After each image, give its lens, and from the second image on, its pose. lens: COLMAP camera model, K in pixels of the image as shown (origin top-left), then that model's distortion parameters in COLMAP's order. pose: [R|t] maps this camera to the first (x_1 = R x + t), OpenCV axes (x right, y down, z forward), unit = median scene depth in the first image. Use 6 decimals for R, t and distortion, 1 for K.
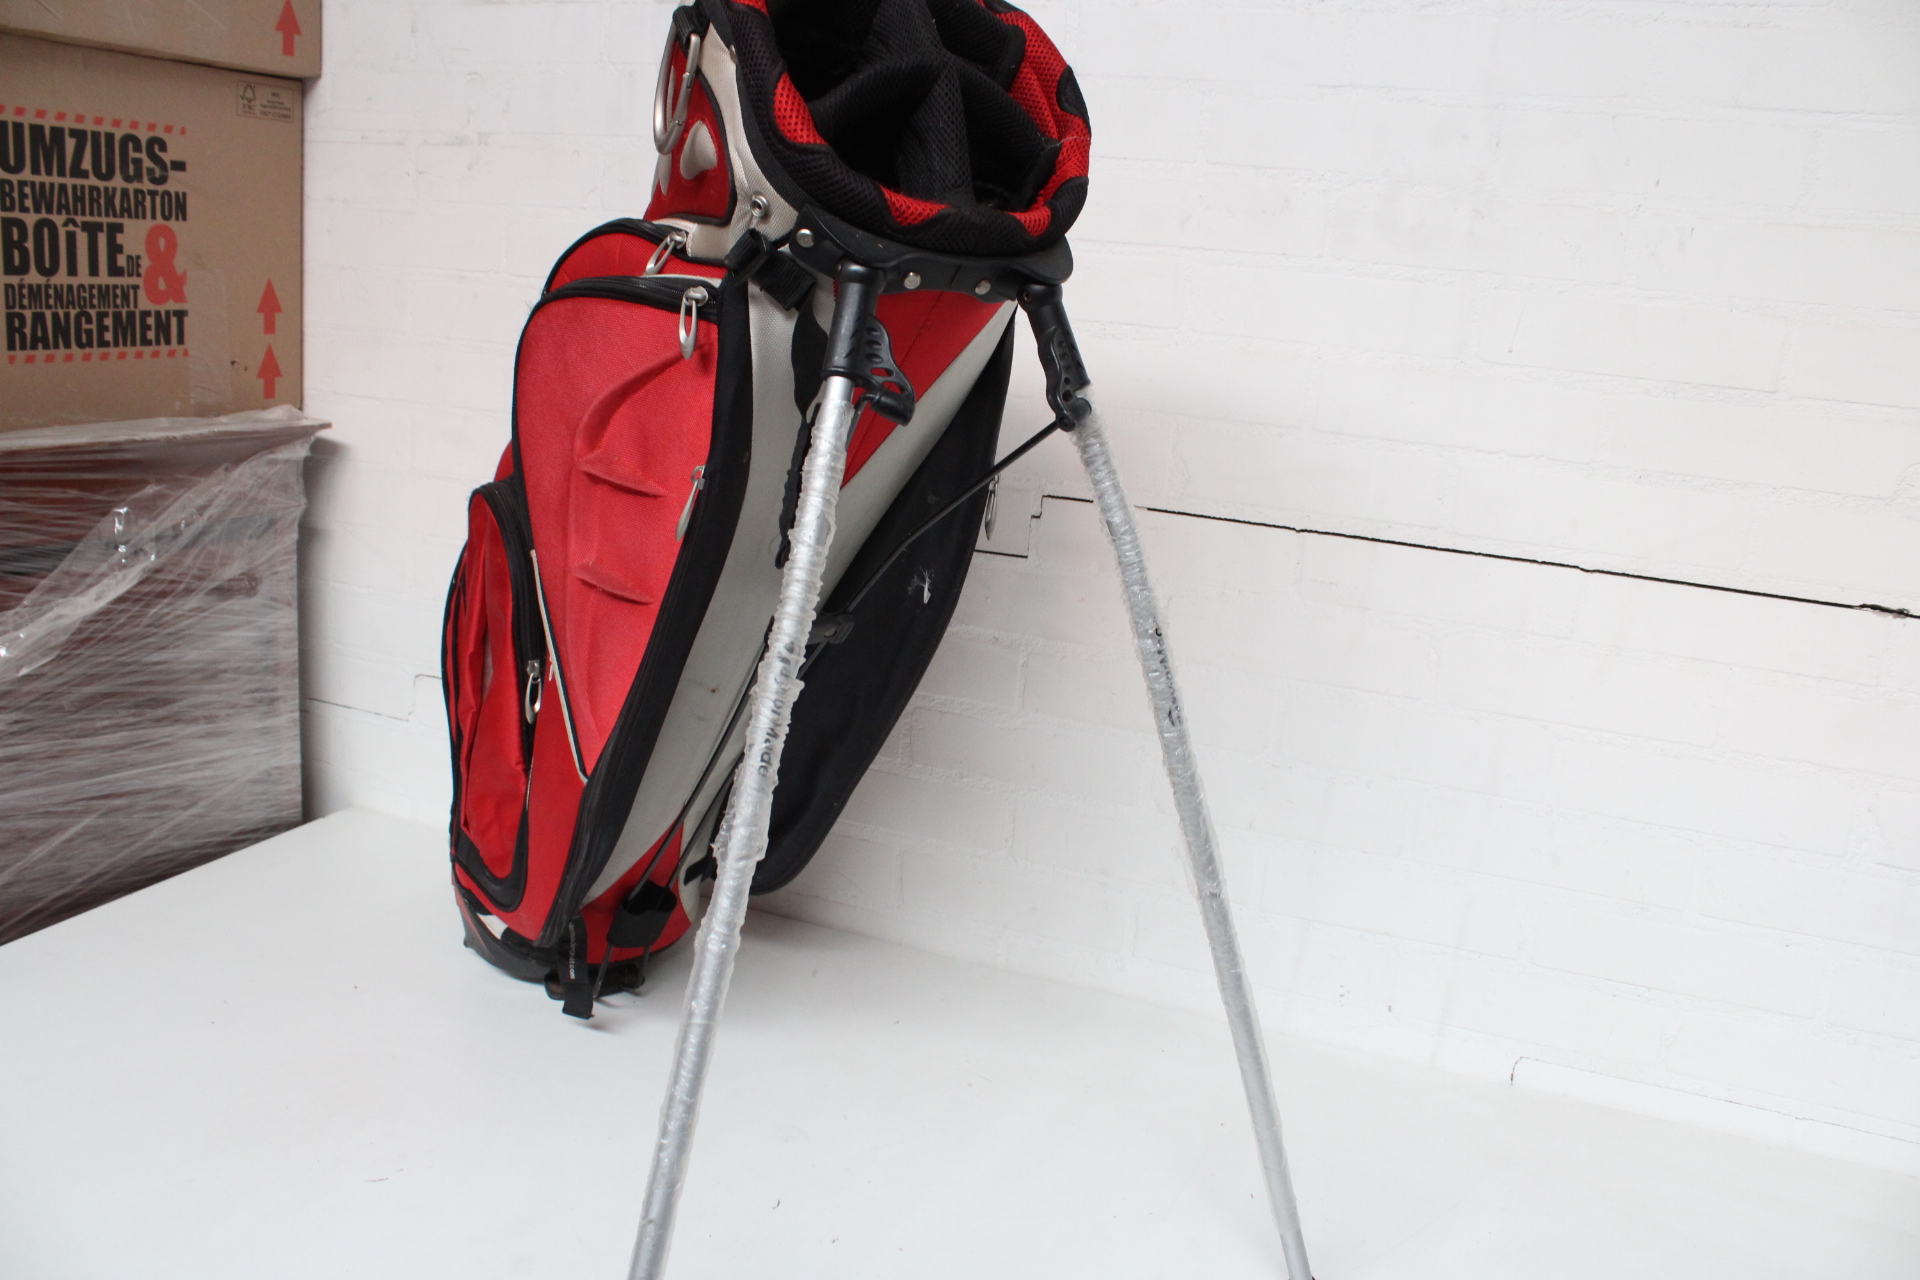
lens RADIAL K [[1590.2, 0, 1001.2], [0, 1590.2, 635.5], [0, 0, 1]] dist [-0.158392, 0.146126]
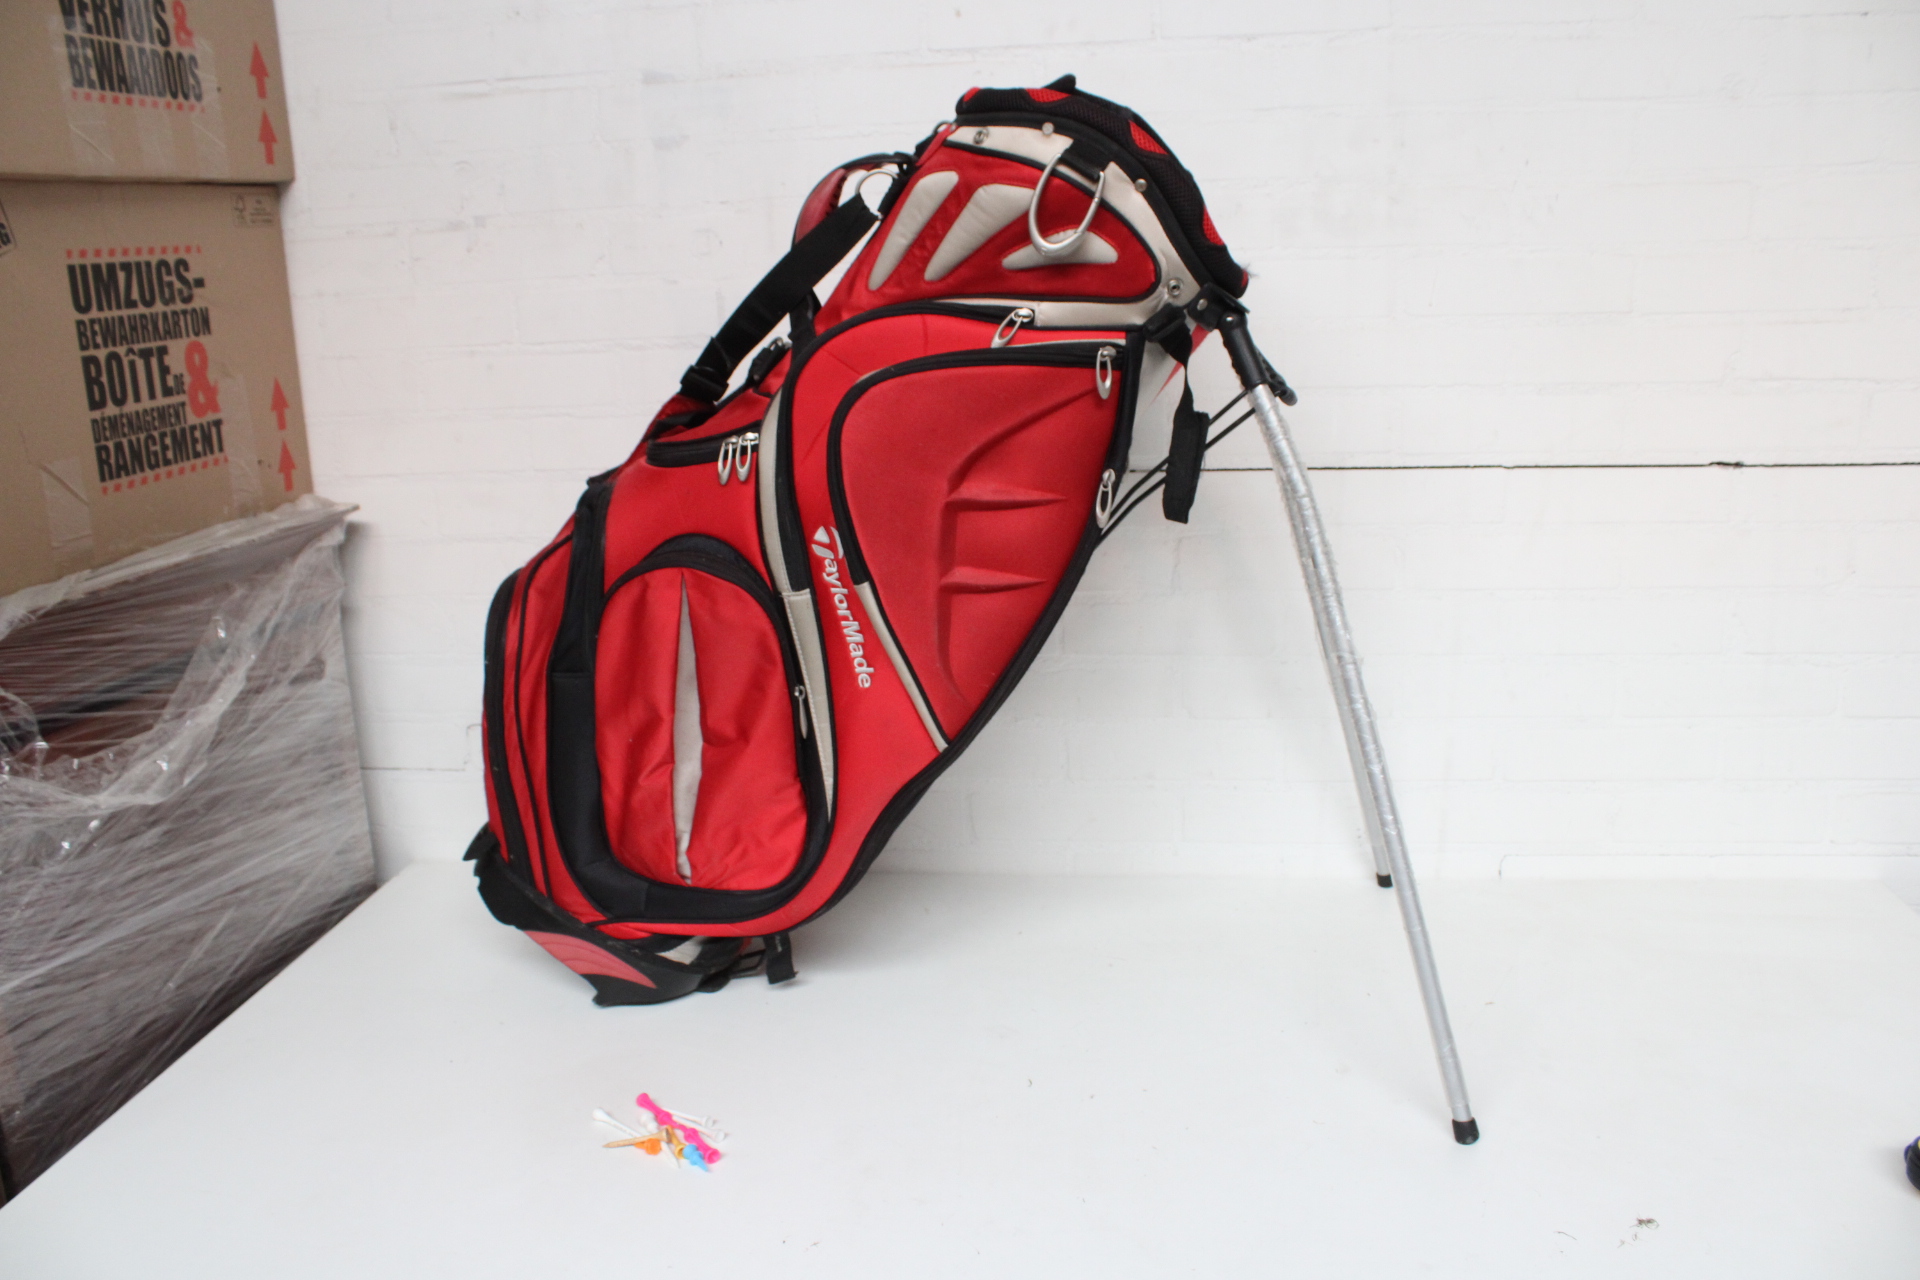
lens RADIAL K [[1590.2, 0, 1001.2], [0, 1590.2, 635.5], [0, 0, 1]] dist [-0.158392, 0.146126]
pose [[0.962068, -0.170426, 0.213028, -0.283562], [0.164567, 0.985335, 0.045078, -0.028373], [-0.217586, -0.008311, 0.976006, -0.144883]]
